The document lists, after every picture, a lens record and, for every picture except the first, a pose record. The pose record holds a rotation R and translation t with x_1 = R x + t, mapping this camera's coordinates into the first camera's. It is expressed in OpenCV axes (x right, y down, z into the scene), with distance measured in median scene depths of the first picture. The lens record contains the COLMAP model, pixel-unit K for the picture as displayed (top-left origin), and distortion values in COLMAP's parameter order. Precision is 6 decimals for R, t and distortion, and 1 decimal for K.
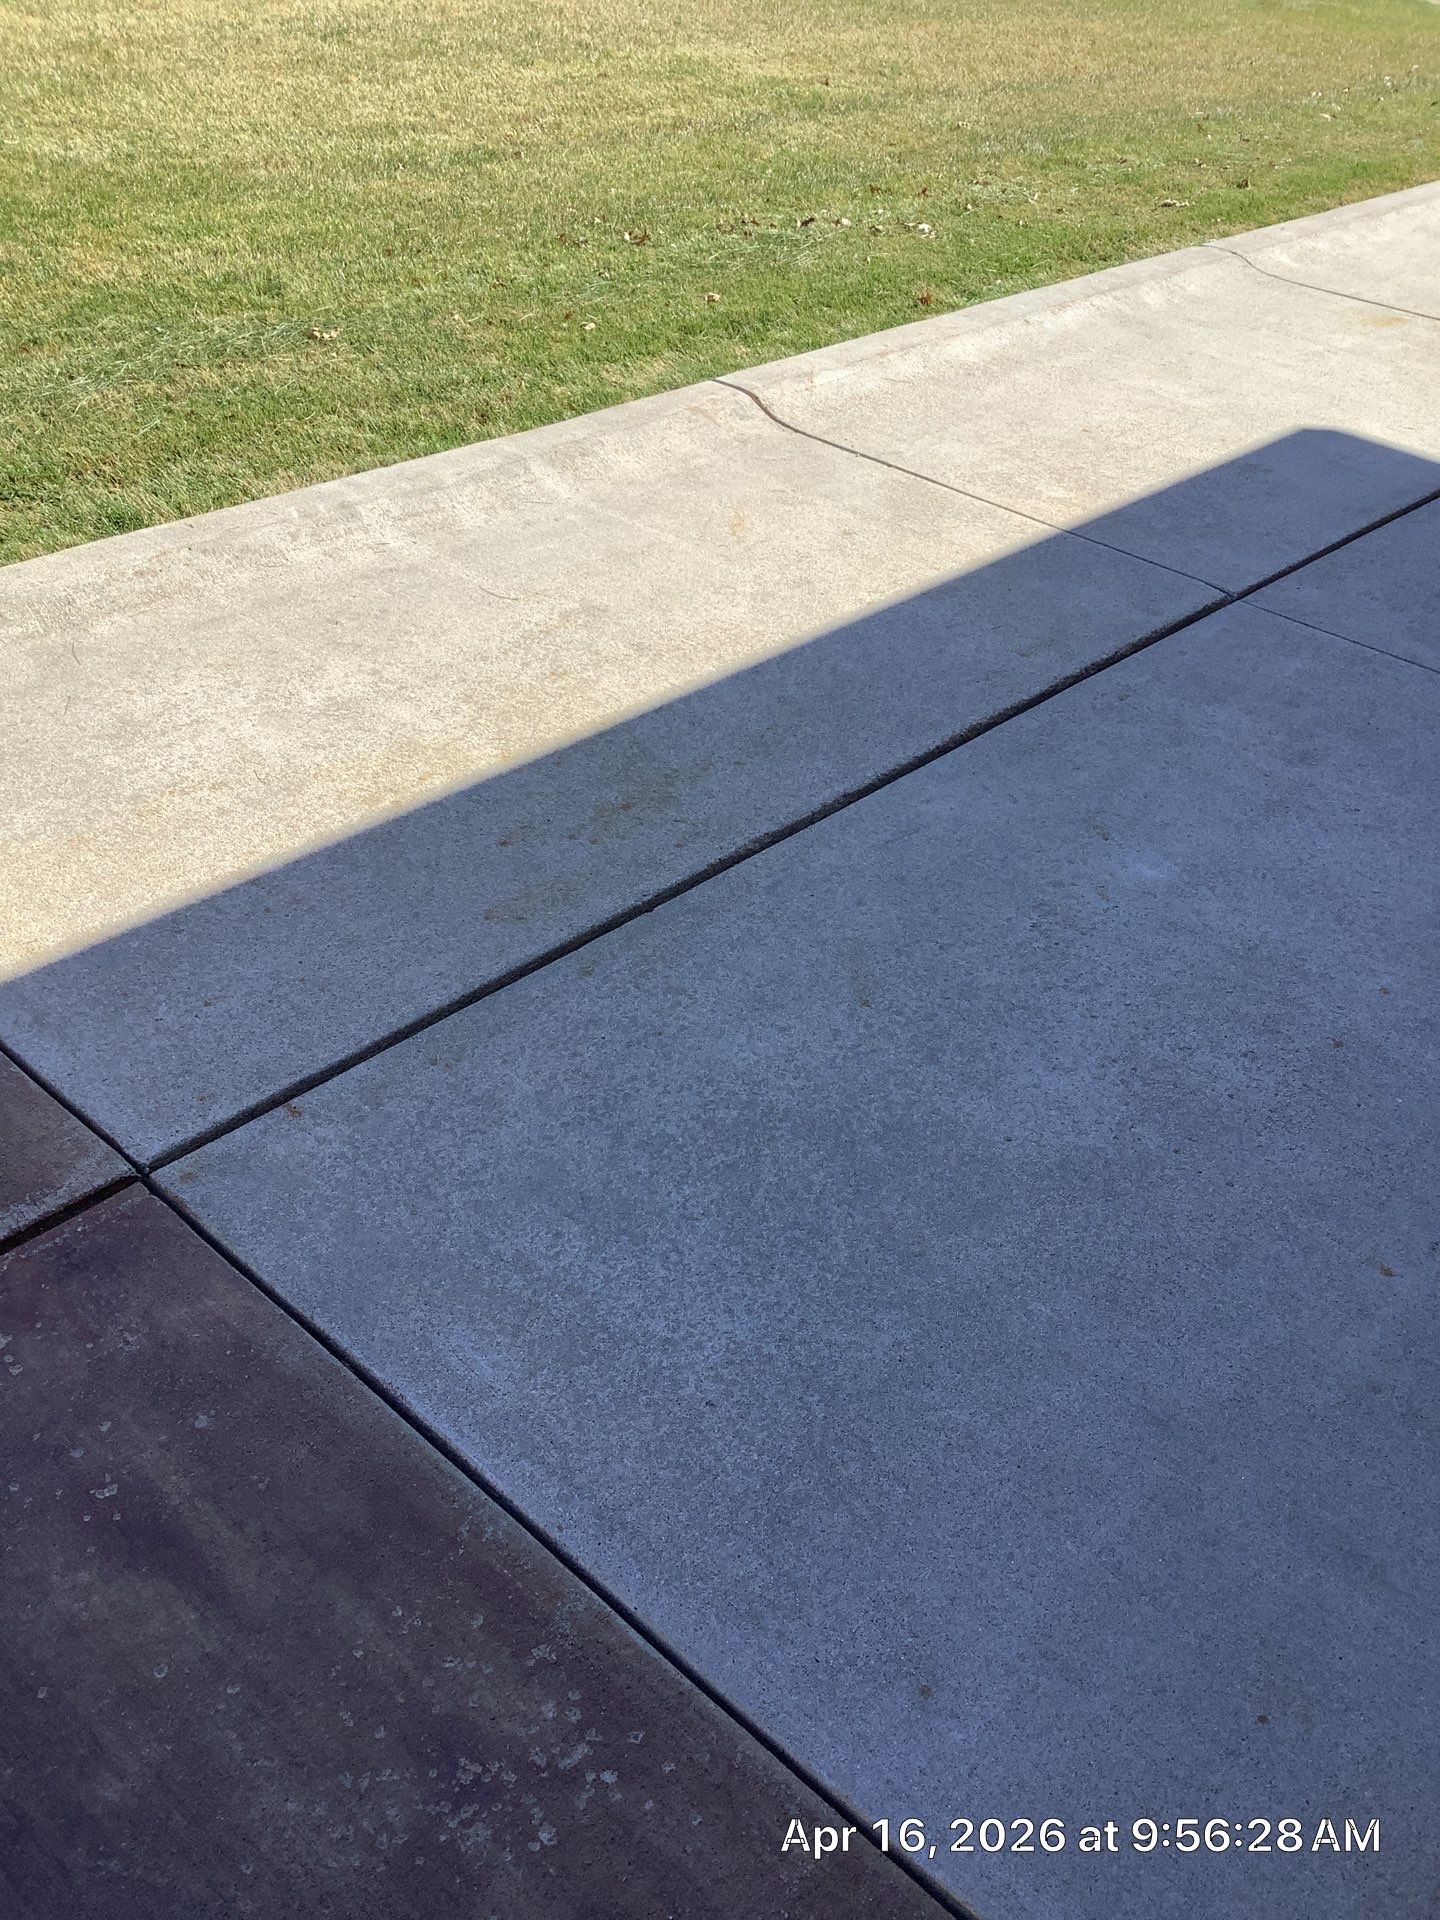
lens RADIAL K [[1735.0, 0, 720.0], [0, 1735.0, 960.0], [0, 0, 1]] dist [0.152161, -0.336158]
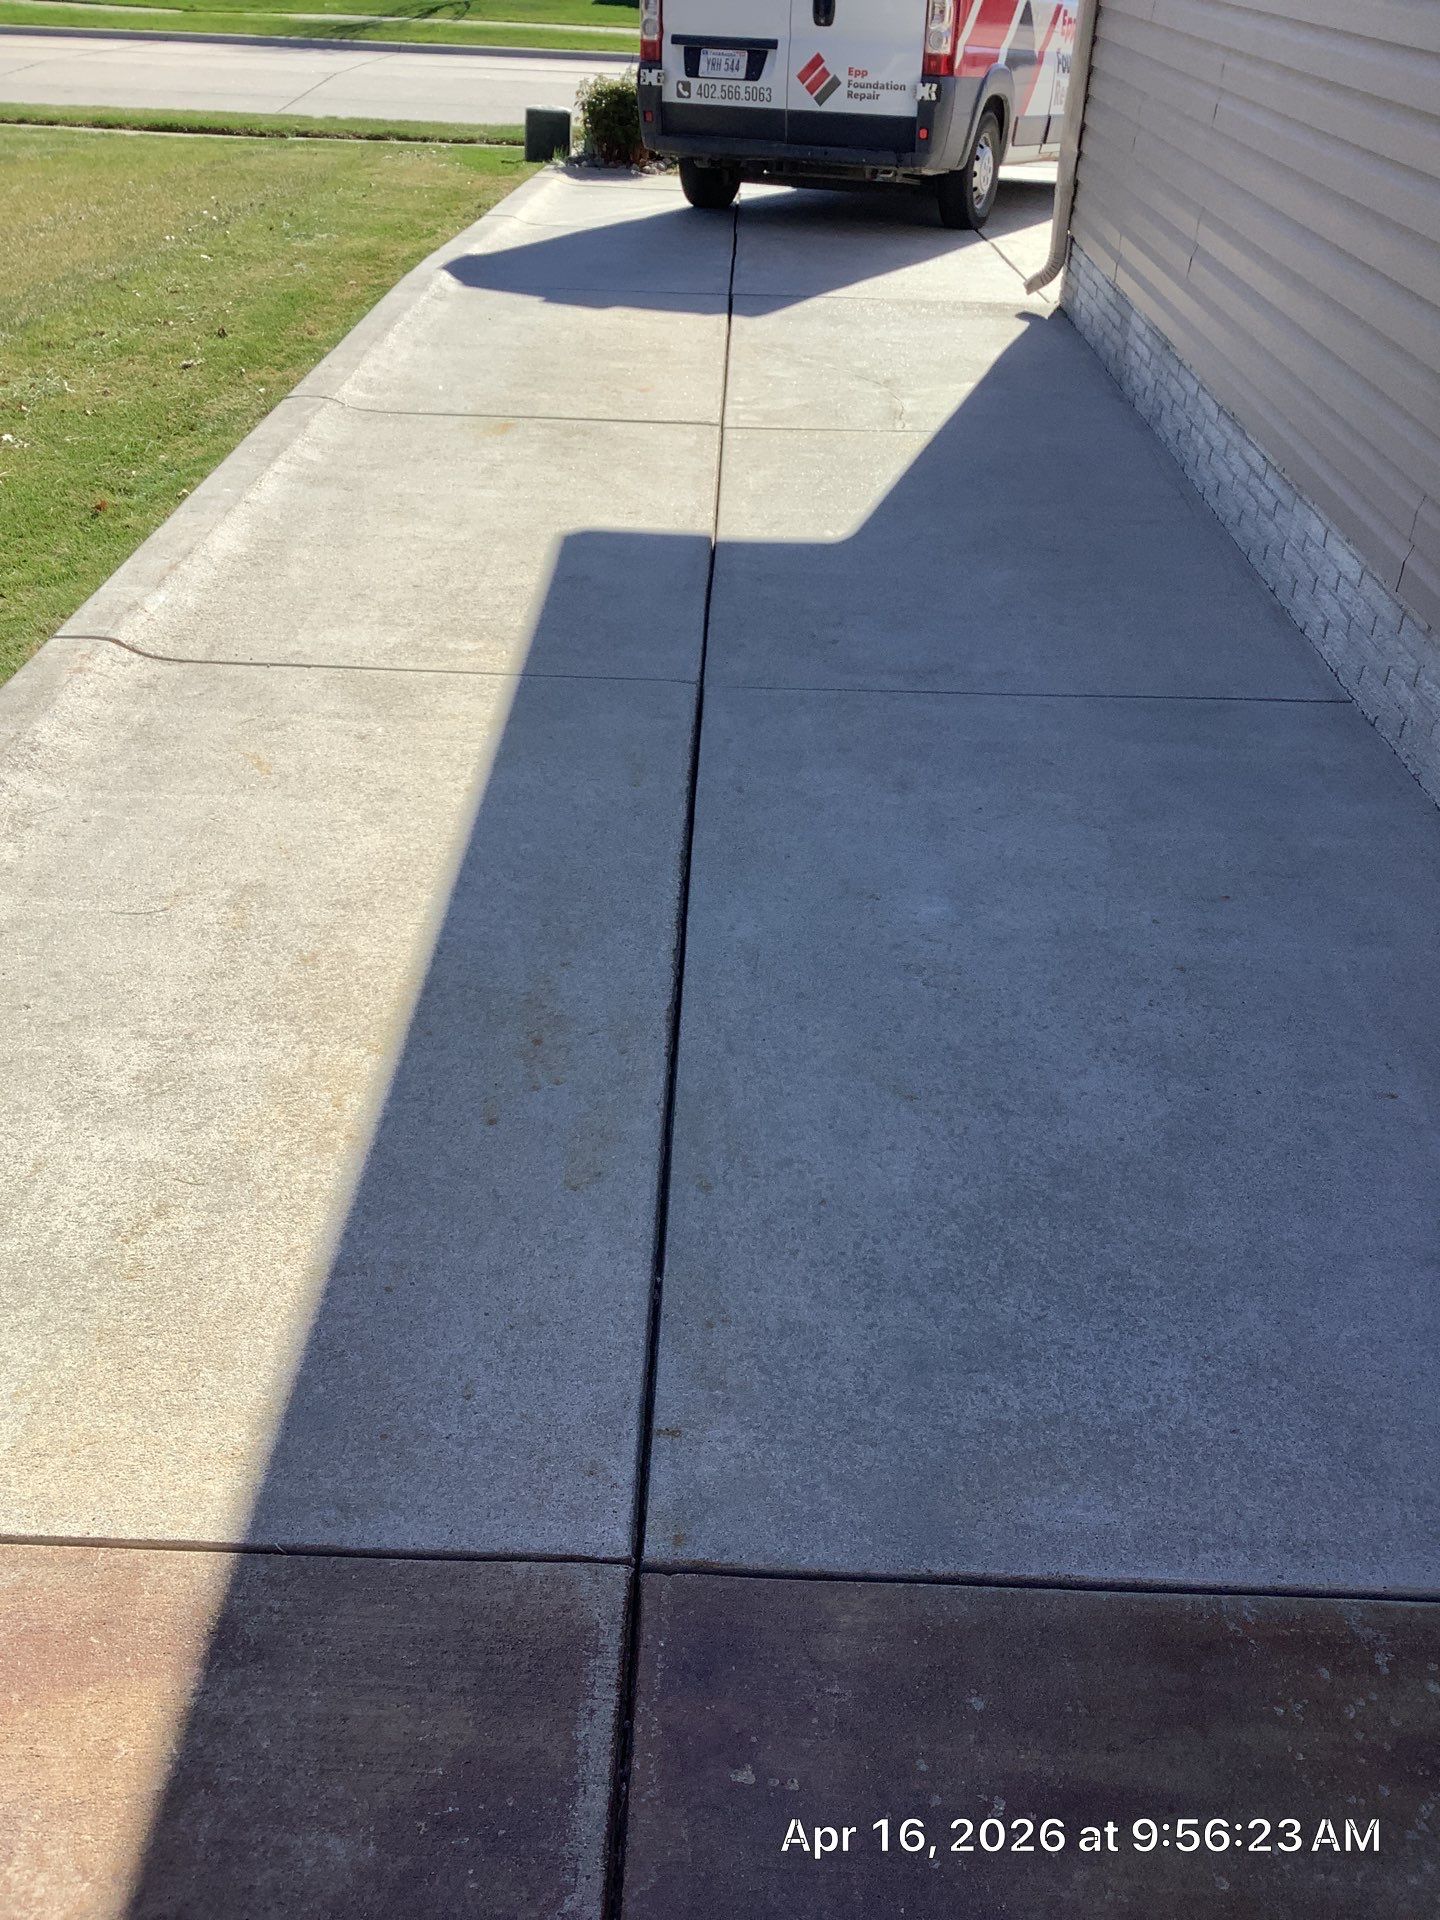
lens RADIAL K [[1735.0, 0, 720.0], [0, 1735.0, 960.0], [0, 0, 1]] dist [0.152161, -0.336158]
pose [[0.745228, -0.379009, 0.548623, -0.509735], [0.407419, 0.910129, 0.075330, -0.164797], [-0.527869, 0.167381, 0.832669, 0.112439]]
